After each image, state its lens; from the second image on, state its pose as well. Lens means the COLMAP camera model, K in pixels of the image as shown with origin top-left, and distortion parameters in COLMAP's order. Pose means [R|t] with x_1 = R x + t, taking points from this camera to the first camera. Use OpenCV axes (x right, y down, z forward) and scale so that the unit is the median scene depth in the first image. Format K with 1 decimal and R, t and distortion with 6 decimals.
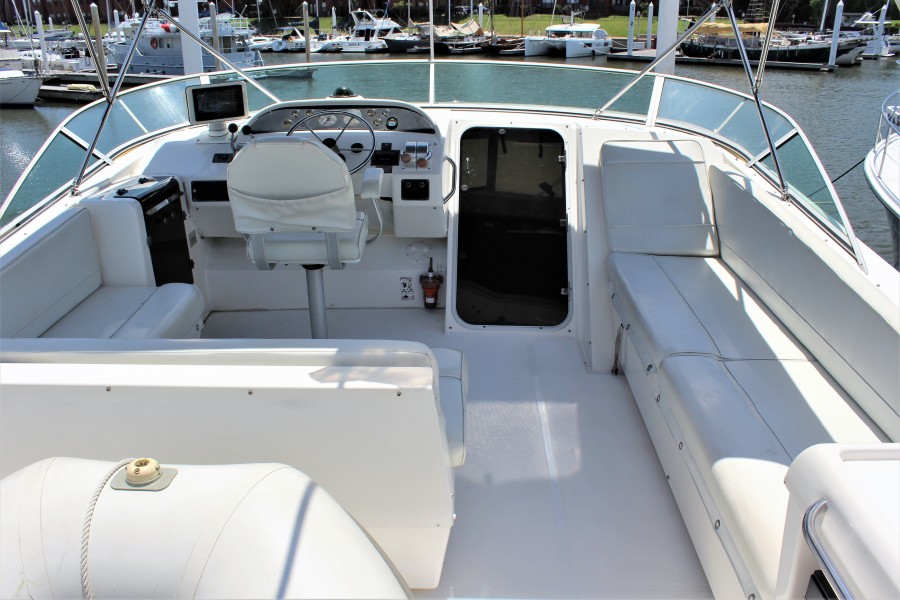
lens RADIAL K [[735.9, 0, 450.0], [0, 735.9, 300.0], [0, 0, 1]] dist [-0.173735, 0.132200]
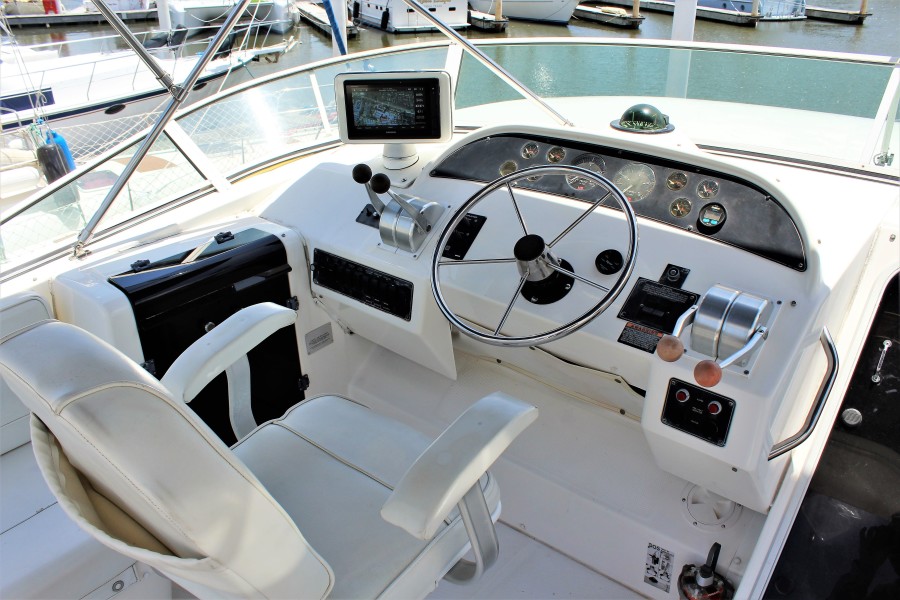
lens RADIAL K [[735.9, 0, 450.0], [0, 735.9, 300.0], [0, 0, 1]] dist [-0.173735, 0.132200]
pose [[0.771631, 0.275768, -0.573182, 0.053214], [-0.224537, 0.961211, 0.160178, -0.230575], [0.595120, 0.005103, 0.803620, 0.583117]]
